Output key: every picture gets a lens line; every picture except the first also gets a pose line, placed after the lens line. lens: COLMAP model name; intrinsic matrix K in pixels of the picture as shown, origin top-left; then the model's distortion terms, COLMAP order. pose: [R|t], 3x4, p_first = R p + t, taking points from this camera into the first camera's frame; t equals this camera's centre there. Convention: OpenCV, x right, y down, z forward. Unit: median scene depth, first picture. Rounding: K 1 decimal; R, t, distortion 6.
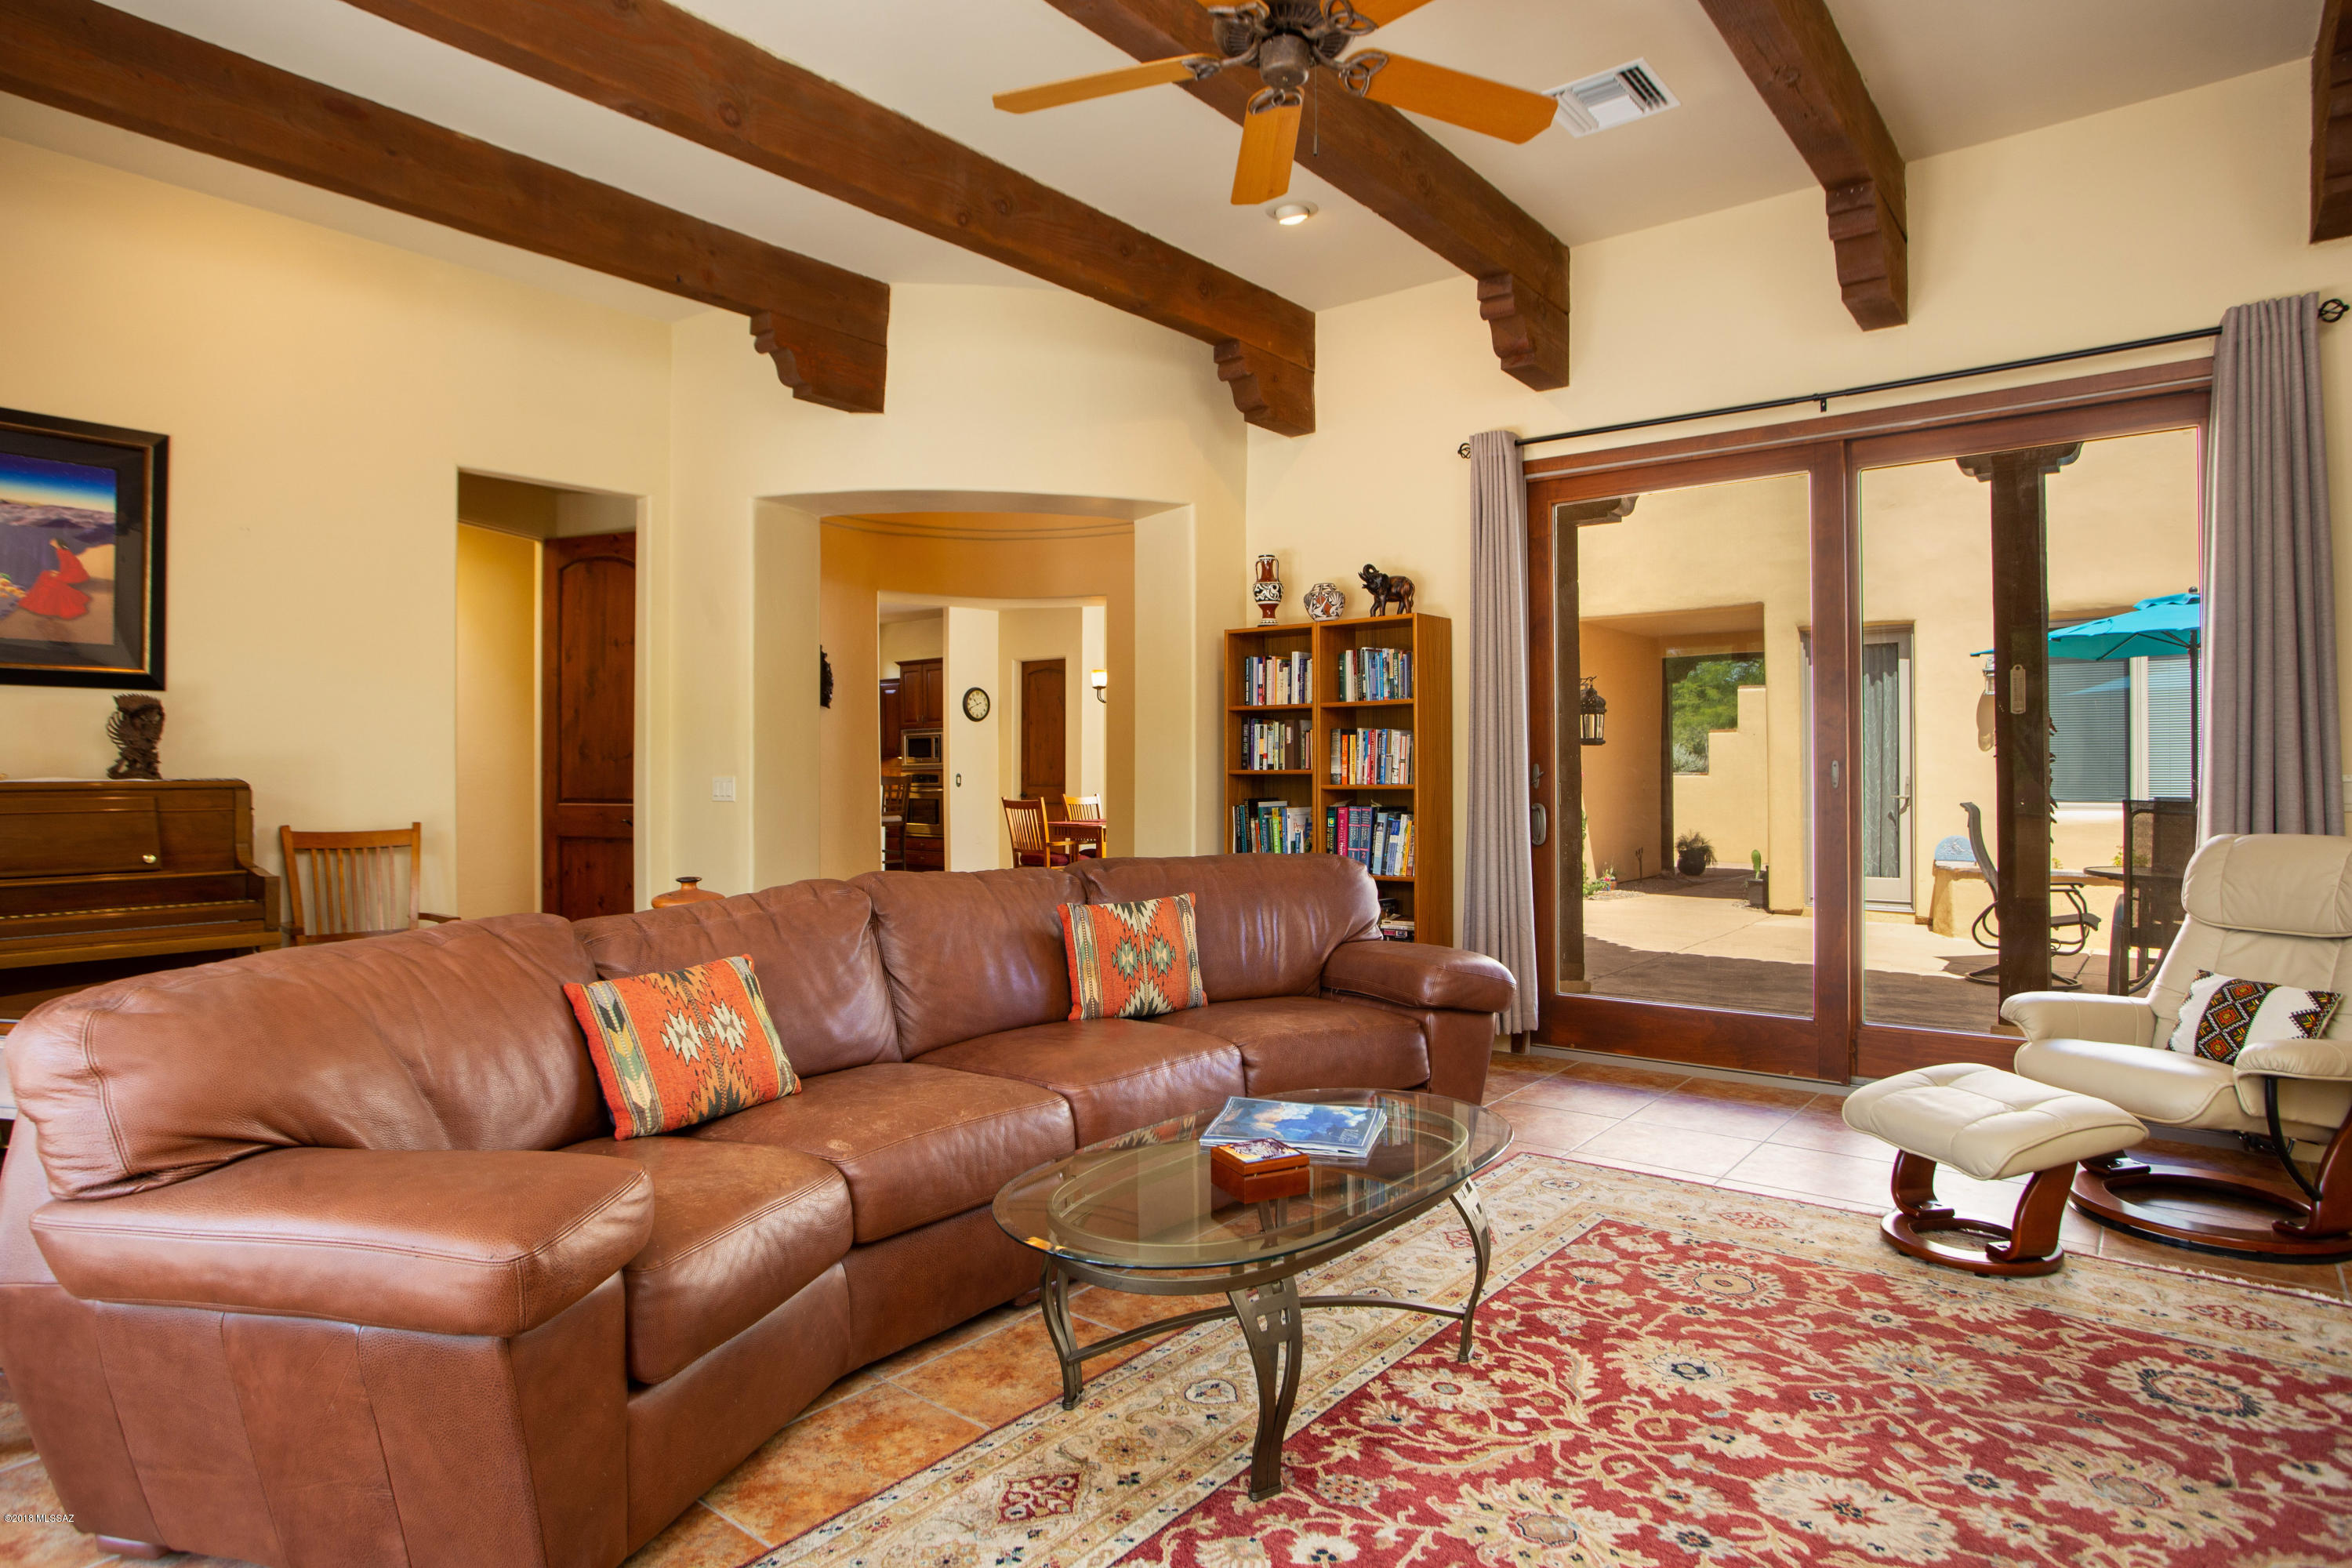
lens RADIAL K [[1269.7, 0, 1176.0], [0, 1269.7, 784.0], [0, 0, 1]] dist [-0.045885, 0.015254]
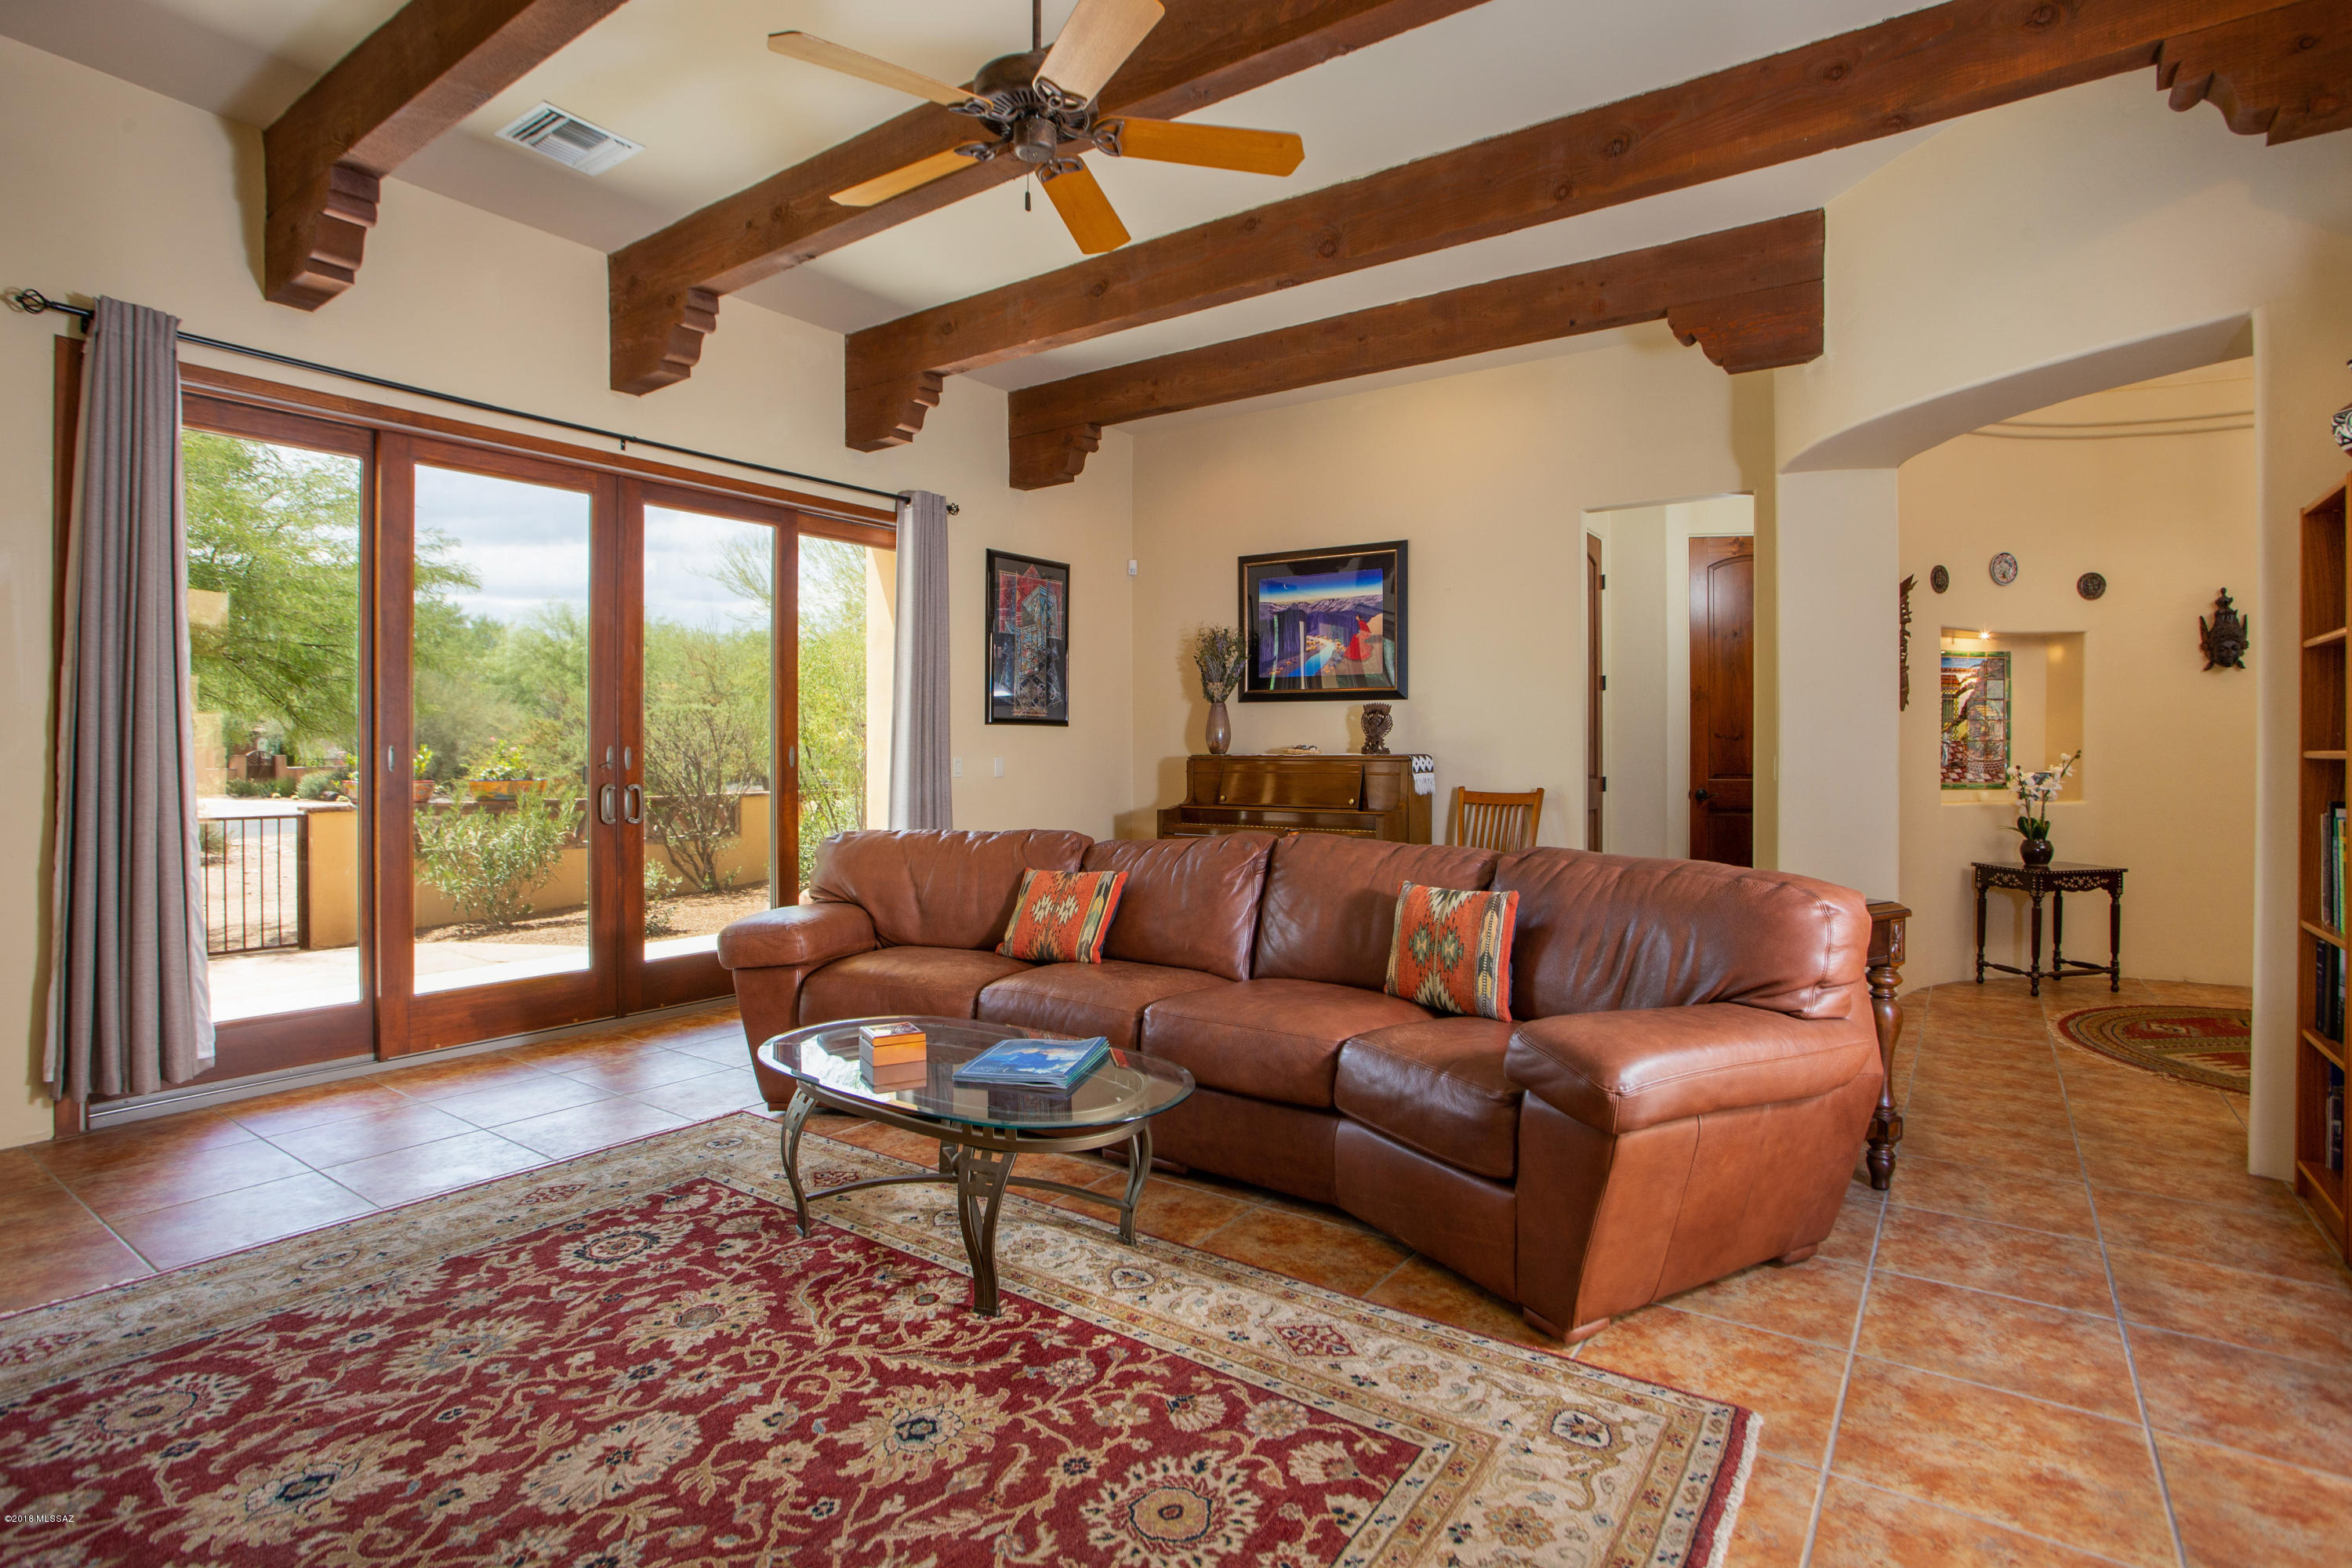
lens RADIAL K [[1139.1, 0, 1178.3], [0, 1139.1, 760.3], [0, 0, 1]] dist [-0.049036, 0.005488]
pose [[0.088592, 0.011263, -0.996004, 1.158311], [-0.014709, 0.999842, 0.009998, -0.011920], [0.995959, 0.013765, 0.088744, 1.062869]]
